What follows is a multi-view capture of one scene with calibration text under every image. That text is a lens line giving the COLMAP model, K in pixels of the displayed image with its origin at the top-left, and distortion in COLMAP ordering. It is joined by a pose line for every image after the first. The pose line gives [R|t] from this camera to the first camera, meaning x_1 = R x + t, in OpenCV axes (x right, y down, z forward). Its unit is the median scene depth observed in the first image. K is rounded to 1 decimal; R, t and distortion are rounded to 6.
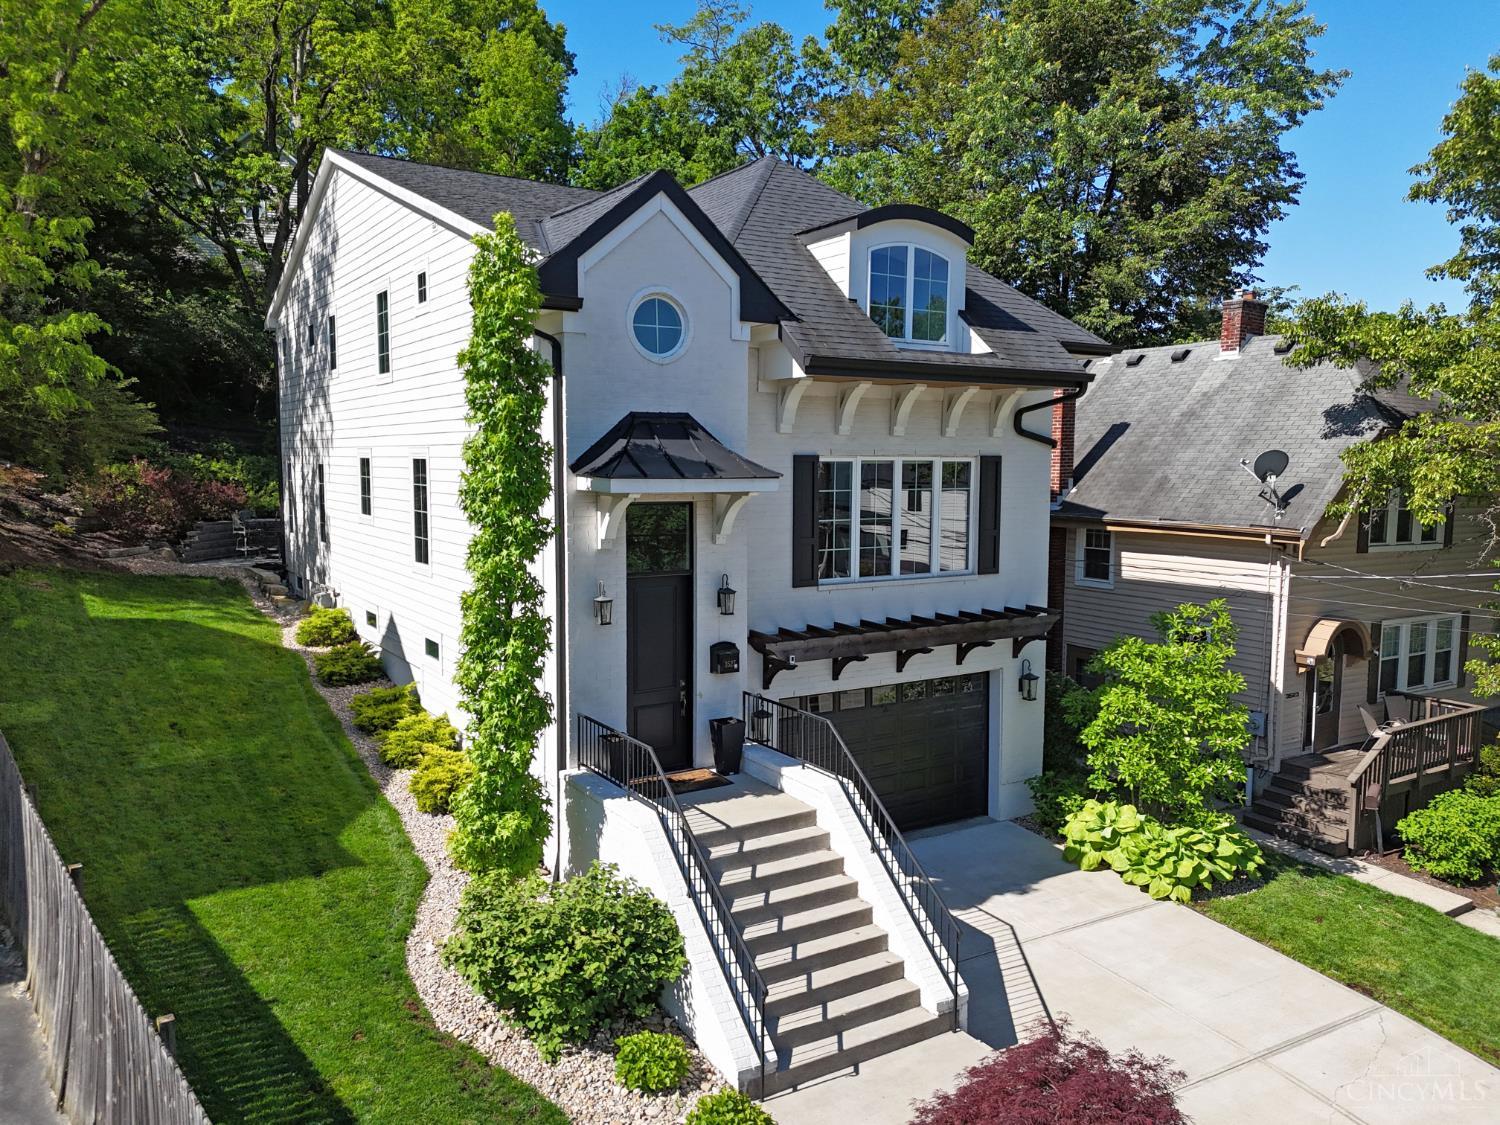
lens RADIAL K [[1099.5, 0, 750.0], [0, 1099.5, 562.5], [0, 0, 1]] dist [0.094910, -0.092755]
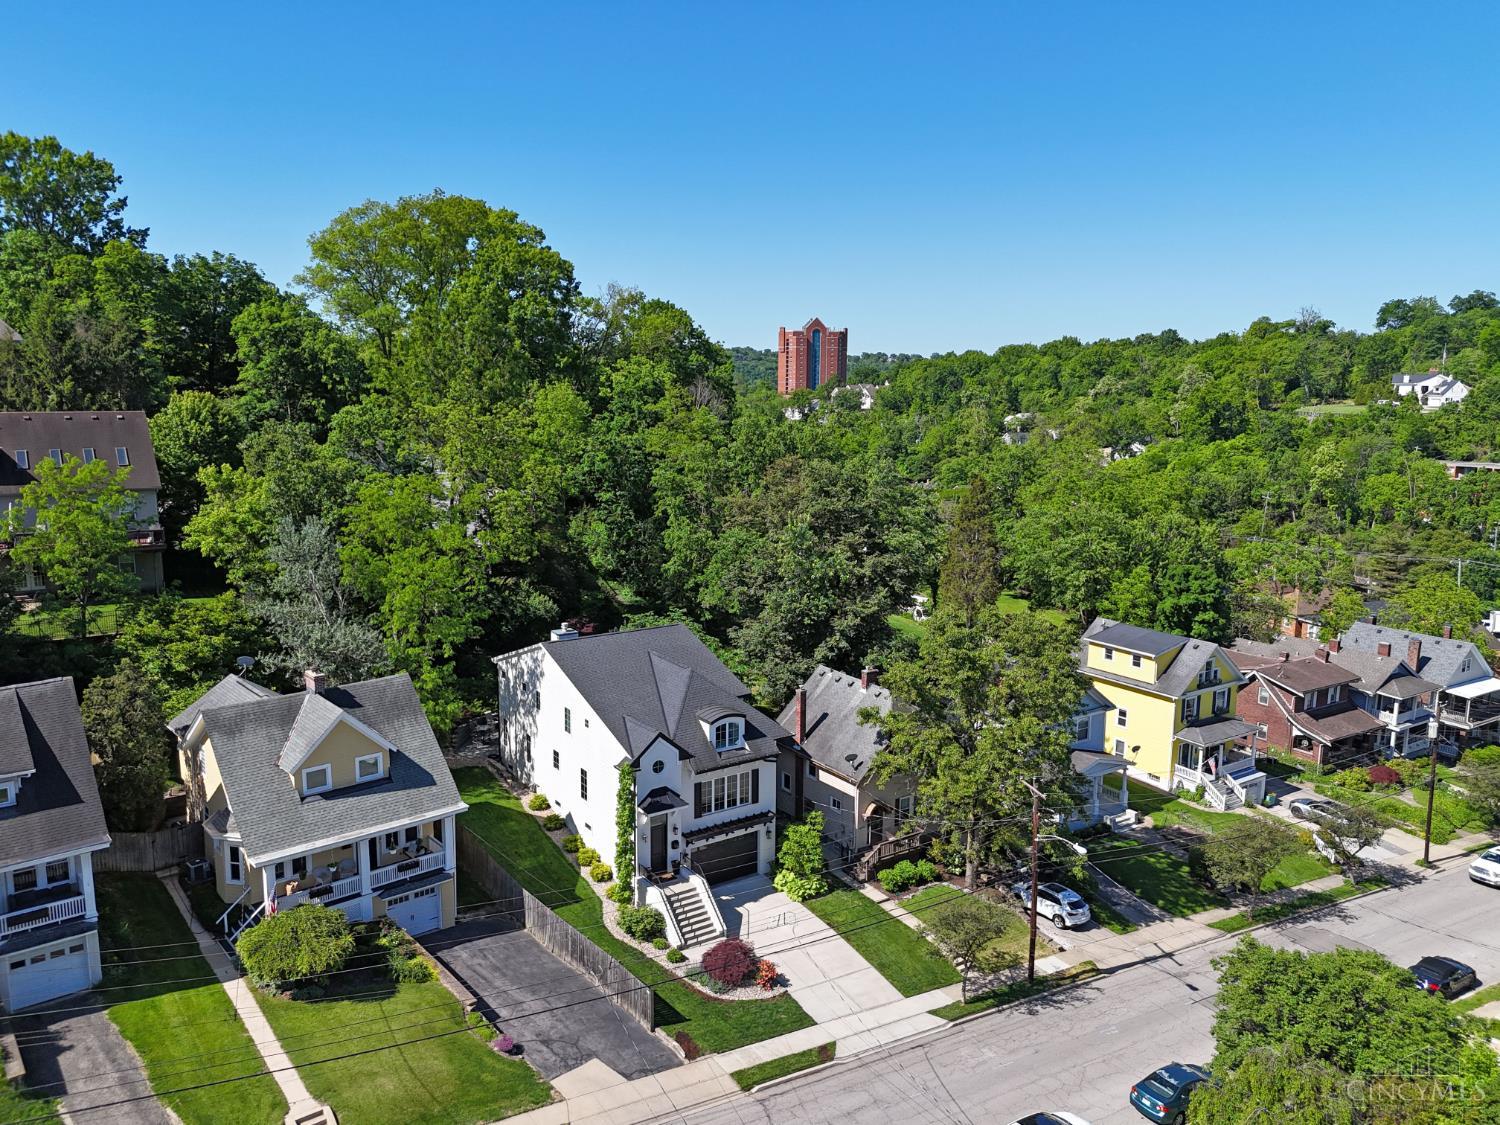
lens RADIAL K [[1099.5, 0, 750.0], [0, 1099.5, 562.5], [0, 0, 1]] dist [0.094910, -0.092755]
pose [[0.999633, -0.004134, 0.026787, 0.127310], [0.002244, 0.997530, 0.070206, -1.073069], [-0.027011, -0.070120, 0.997173, -2.574159]]
